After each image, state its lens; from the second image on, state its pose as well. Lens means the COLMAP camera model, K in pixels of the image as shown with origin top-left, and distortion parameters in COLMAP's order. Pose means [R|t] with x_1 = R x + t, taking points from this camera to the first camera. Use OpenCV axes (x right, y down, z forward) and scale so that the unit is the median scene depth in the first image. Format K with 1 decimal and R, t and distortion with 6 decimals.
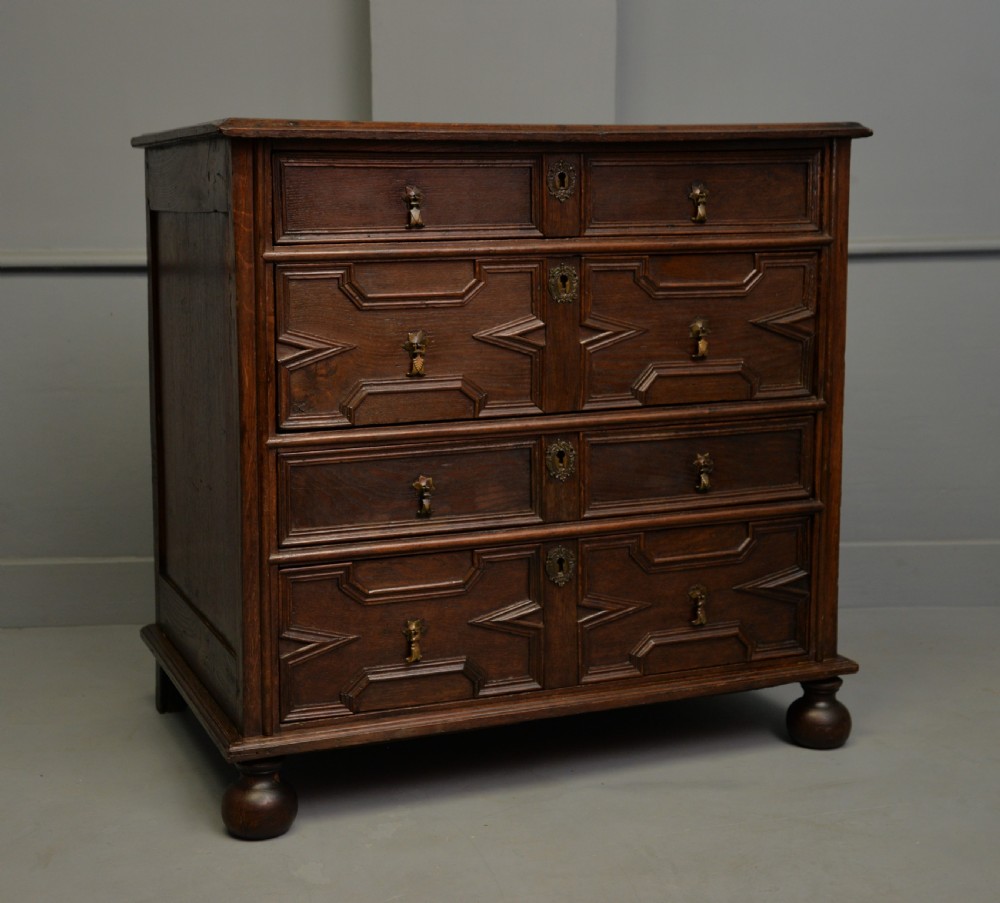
lens RADIAL K [[1600.7, 0, 464.4], [0, 1600.7, 492.2], [0, 0, 1]] dist [0.031573, 0.000000]
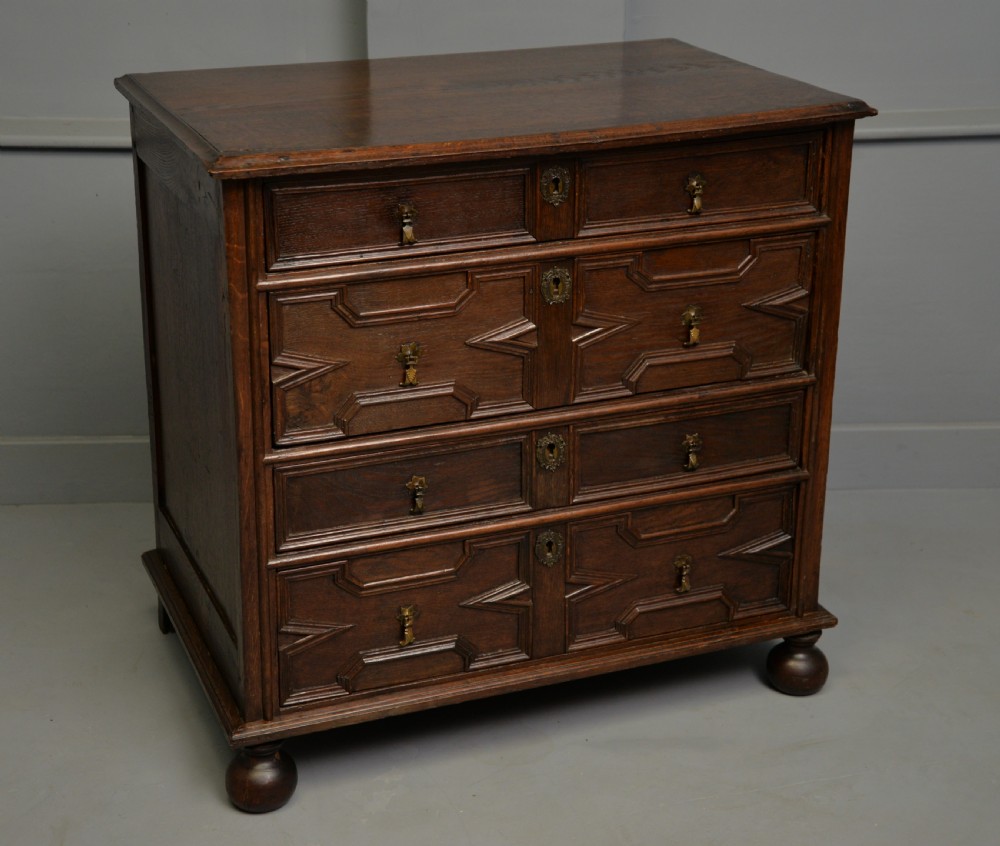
lens RADIAL K [[1731.3, 0, 496.2], [0, 1731.3, 464.4], [0, 0, 1]] dist [0.113136, 0.000000]
pose [[0.999913, 0.008317, 0.010260, 0.013661], [-0.010254, 0.978466, 0.206153, -0.237935], [-0.008325, -0.206240, 0.978466, -0.084609]]
